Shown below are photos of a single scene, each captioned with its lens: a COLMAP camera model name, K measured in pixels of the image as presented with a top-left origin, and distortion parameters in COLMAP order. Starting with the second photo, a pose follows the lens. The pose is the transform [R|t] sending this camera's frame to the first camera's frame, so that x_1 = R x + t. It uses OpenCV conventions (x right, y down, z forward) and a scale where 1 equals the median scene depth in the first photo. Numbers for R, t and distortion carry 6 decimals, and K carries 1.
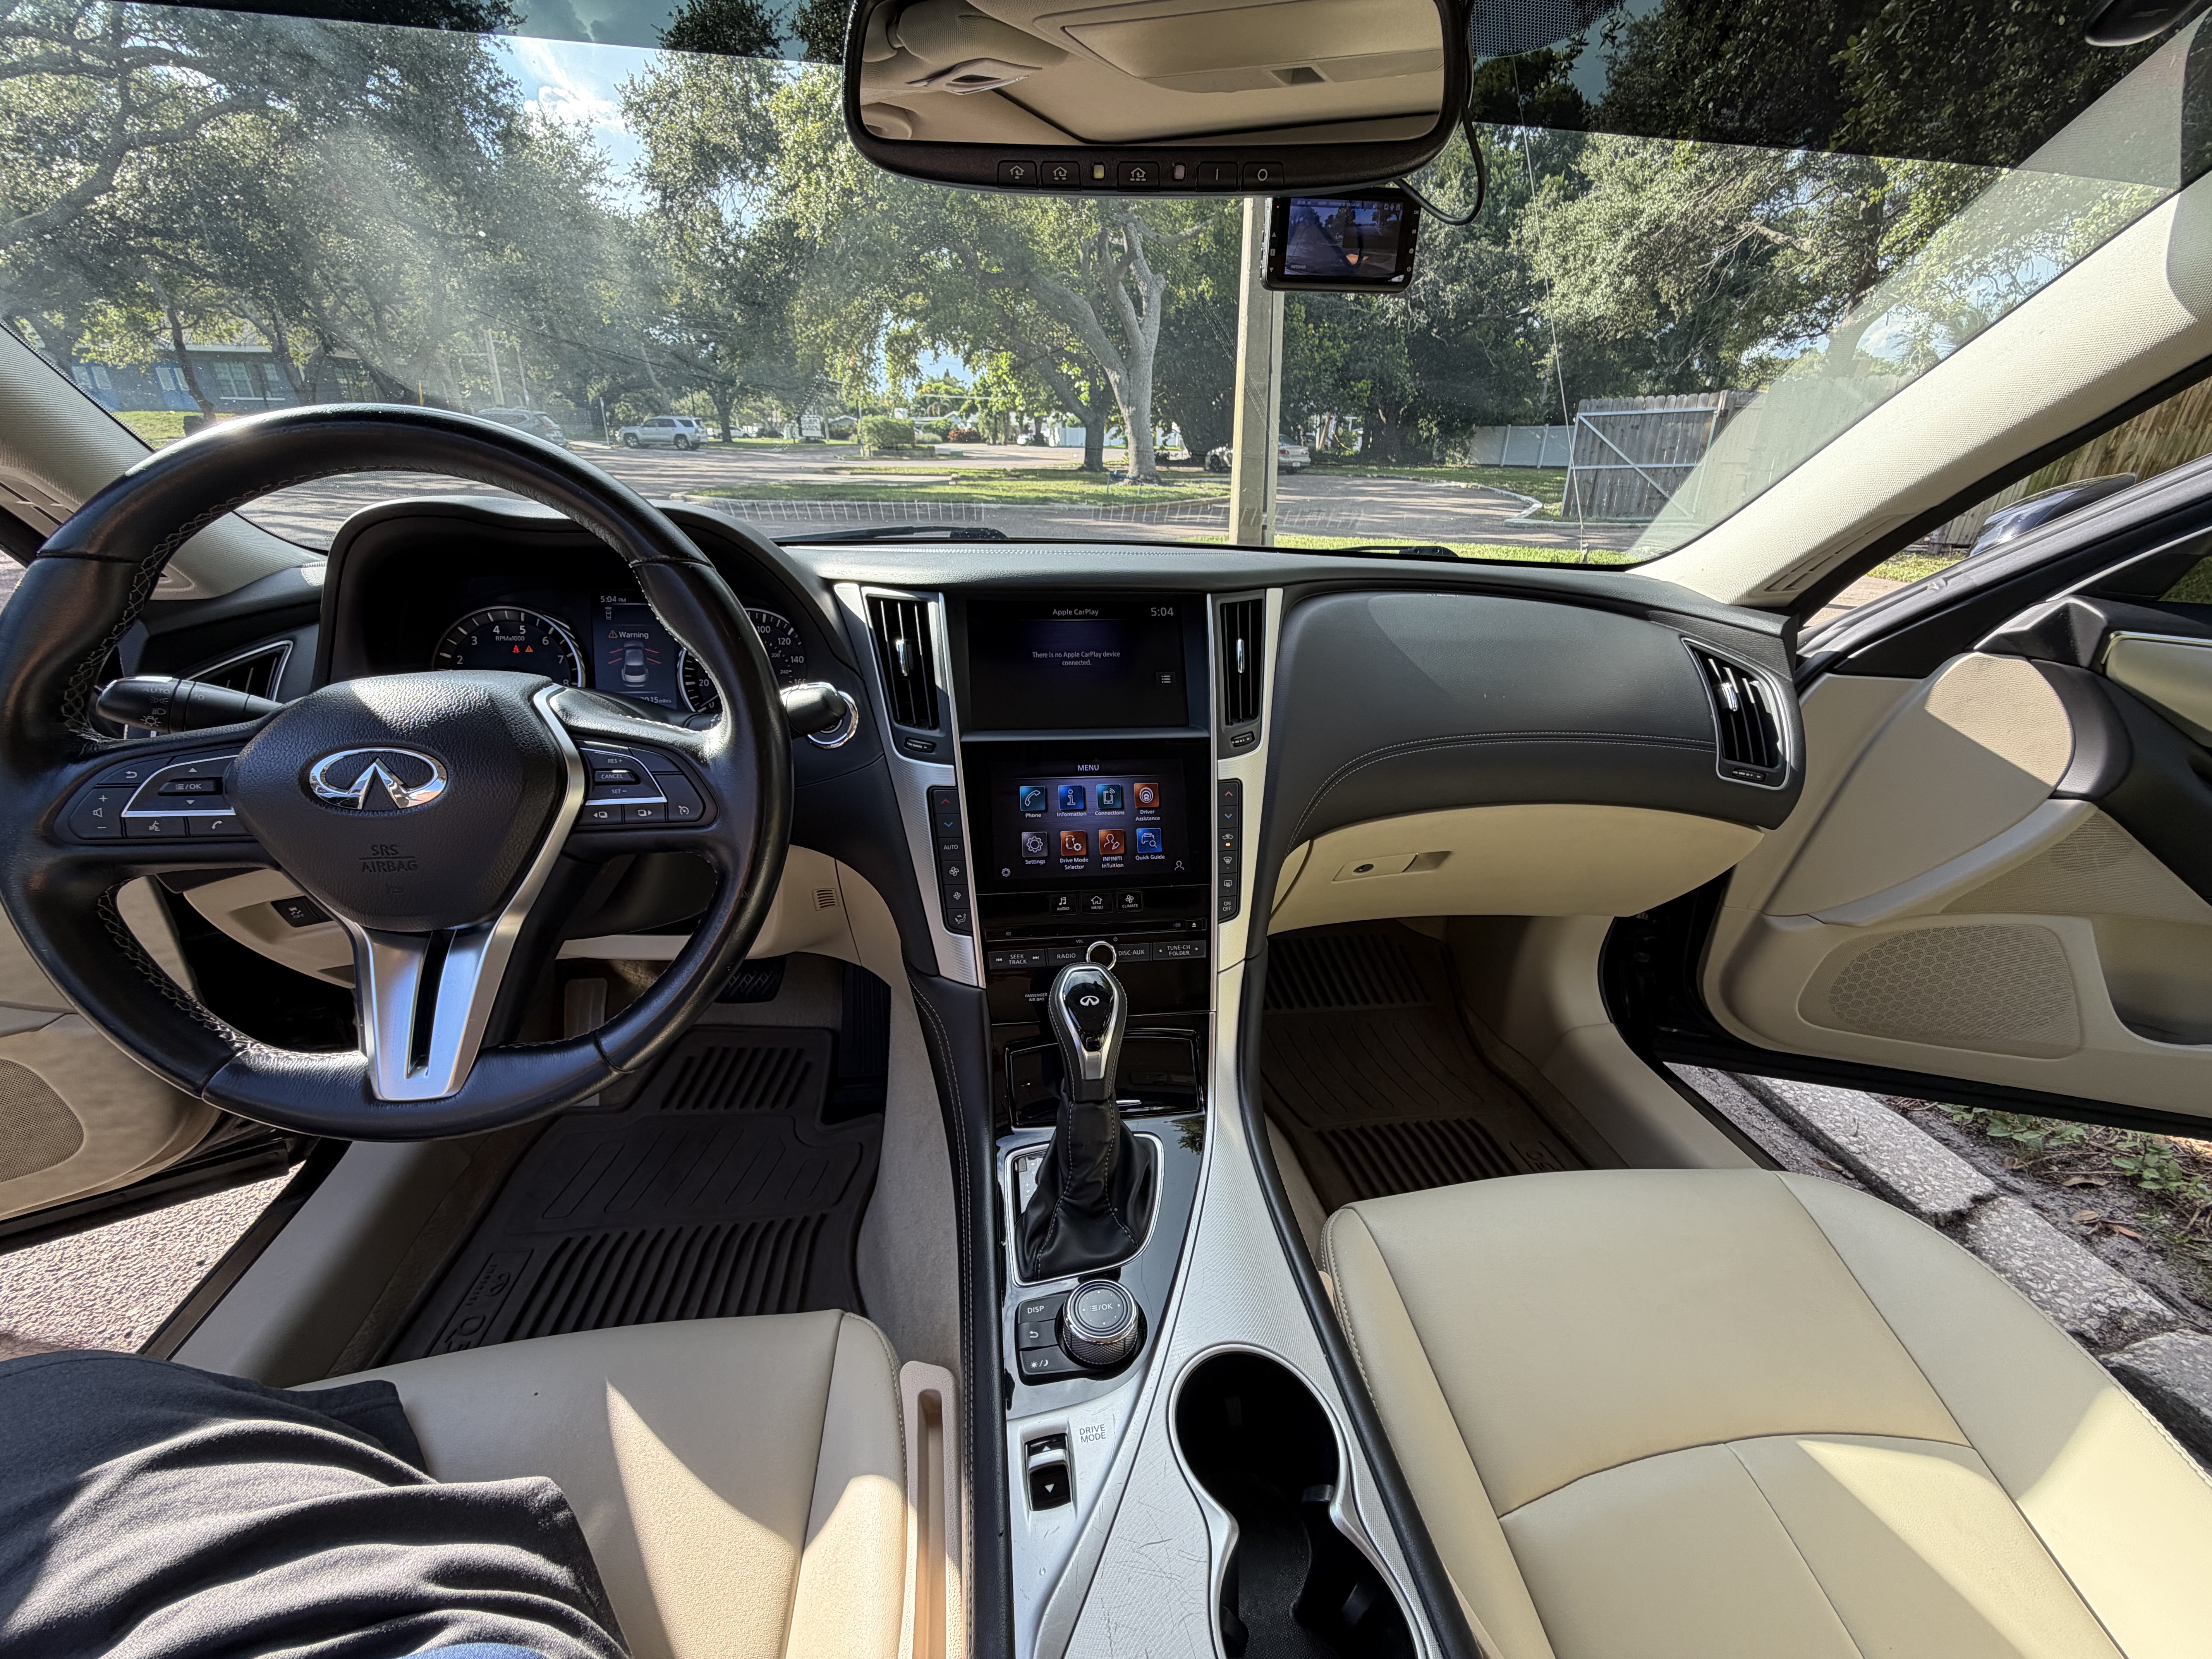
lens RADIAL K [[926.5, 0, 1106.0], [0, 926.5, 829.5], [0, 0, 1]] dist [0.000894, 0.000333]
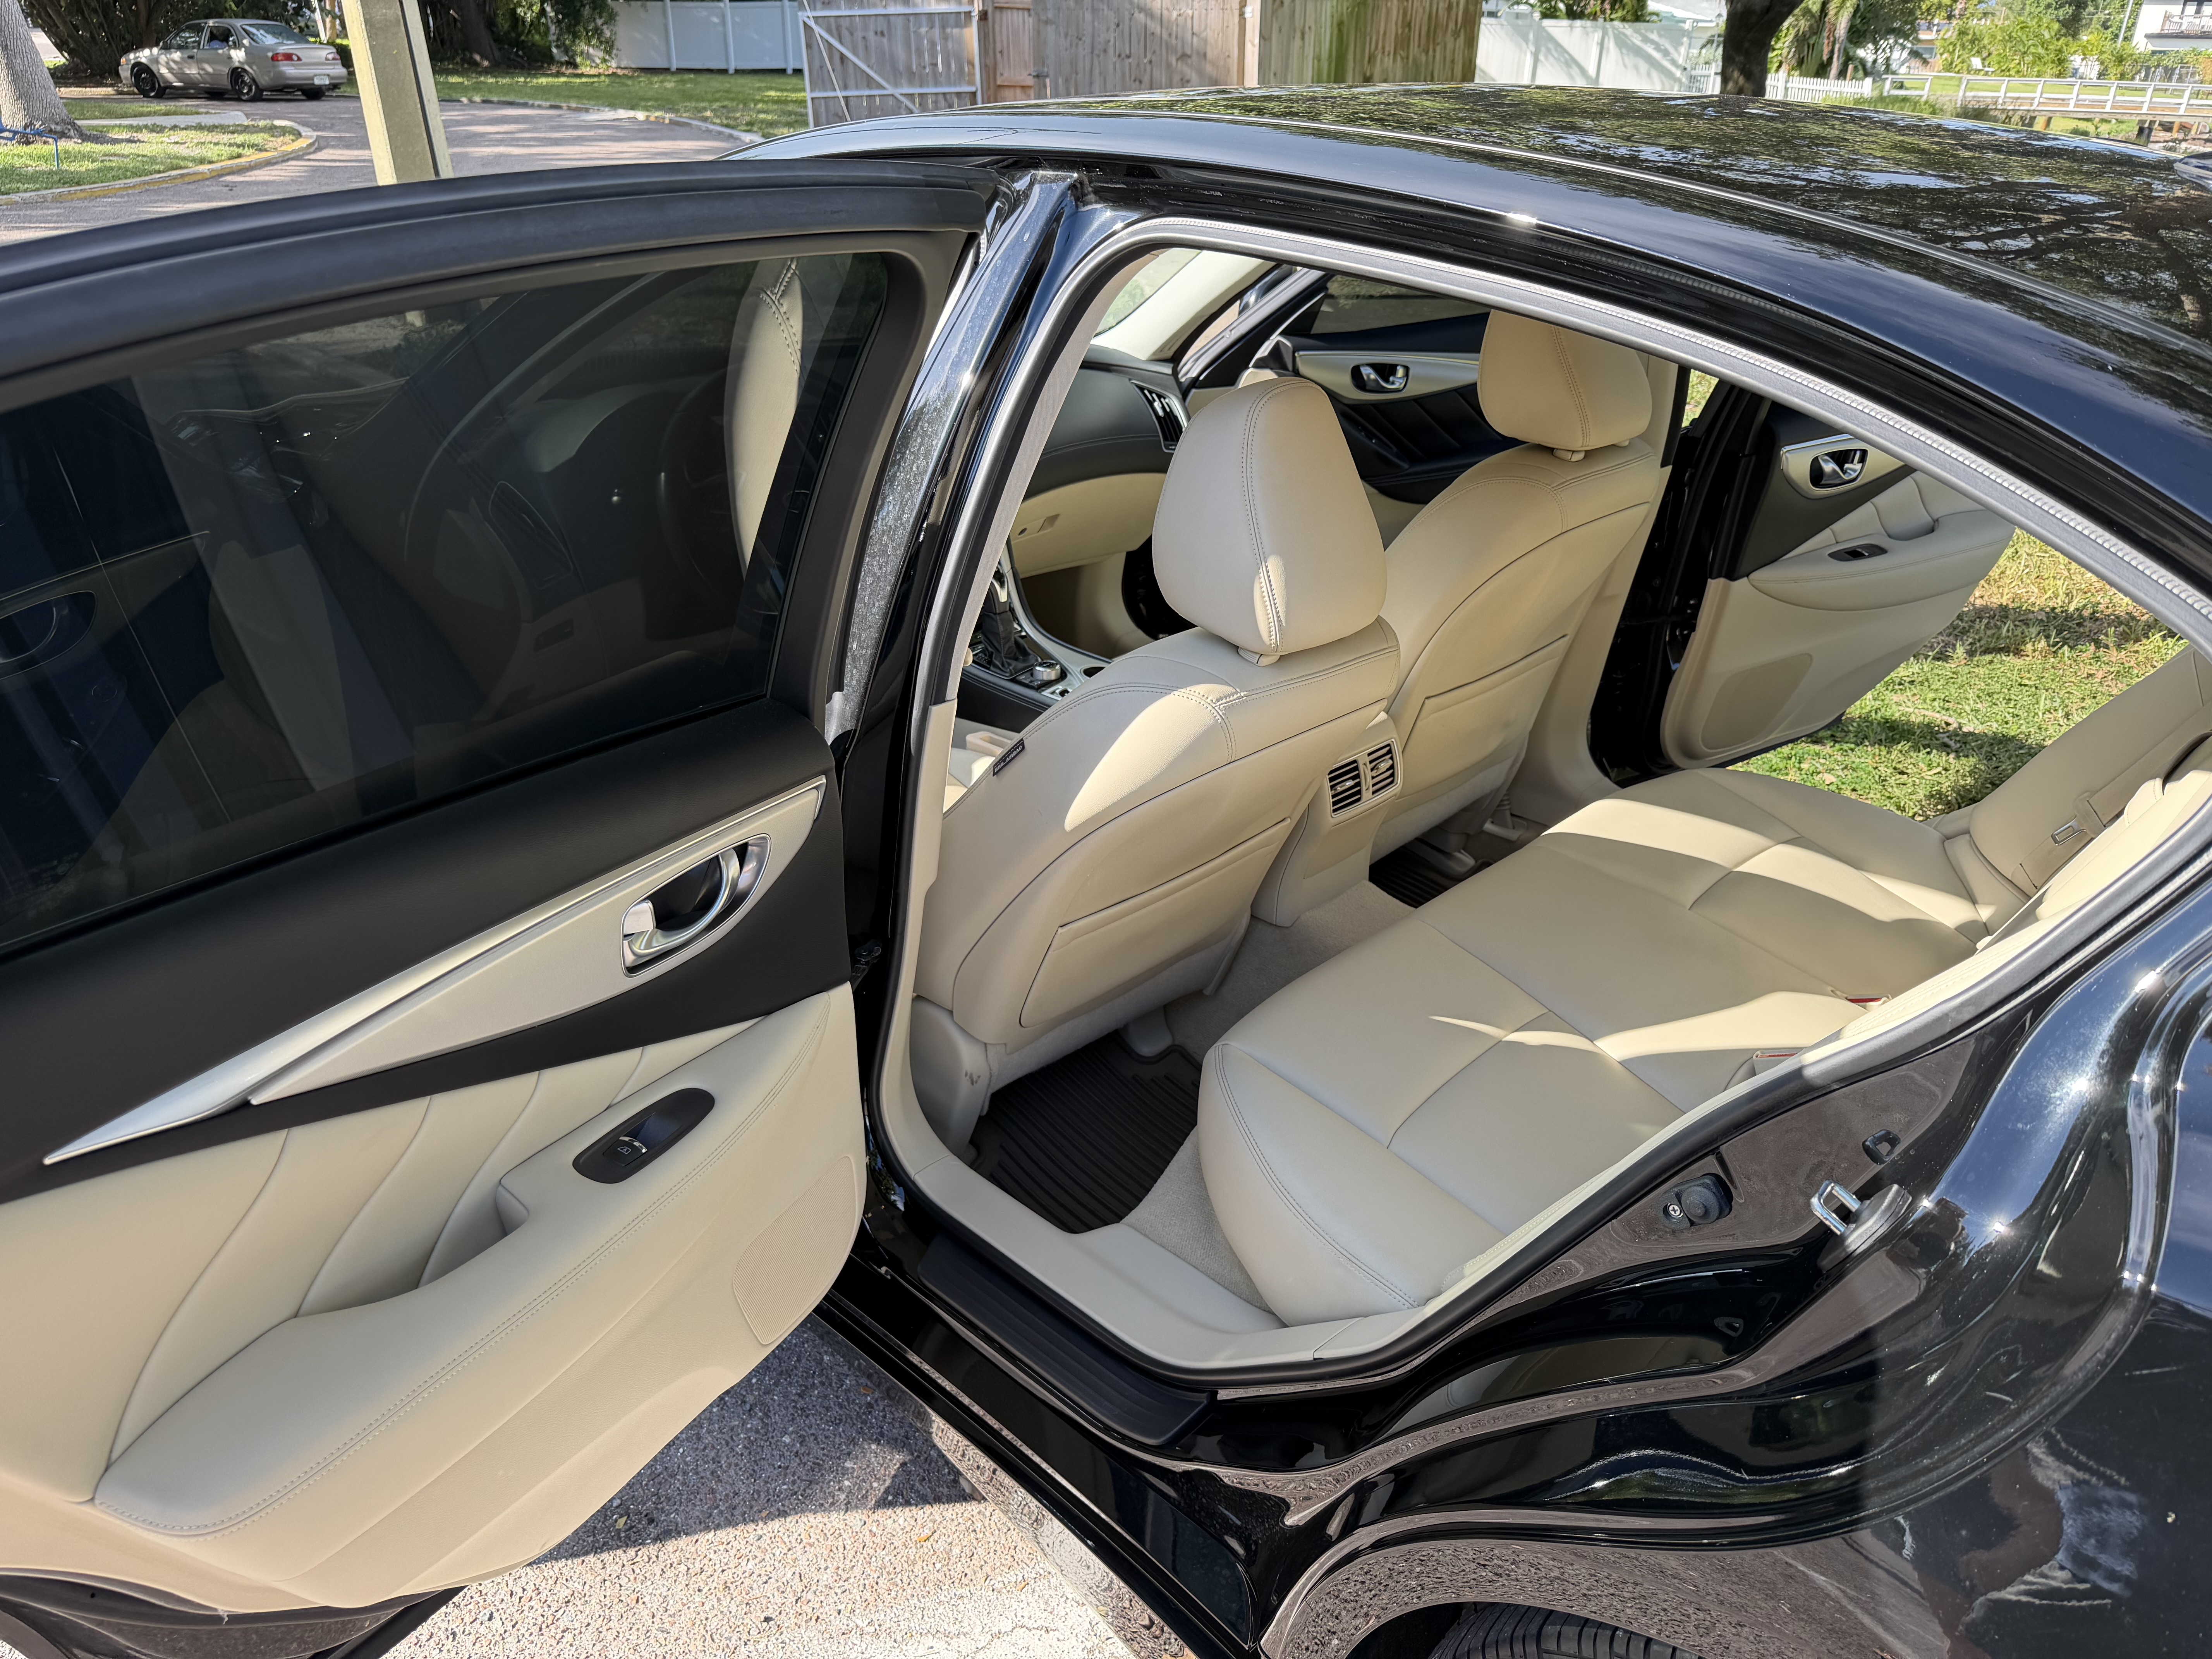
lens RADIAL K [[1688.7, 0, 1106.0], [0, 1688.7, 829.5], [0, 0, 1]] dist [0.050784, -0.006297]
pose [[0.807005, -0.273594, 0.523345, -1.475952], [0.242320, 0.961578, 0.129033, 0.213832], [-0.538539, 0.022687, 0.842295, -1.862228]]
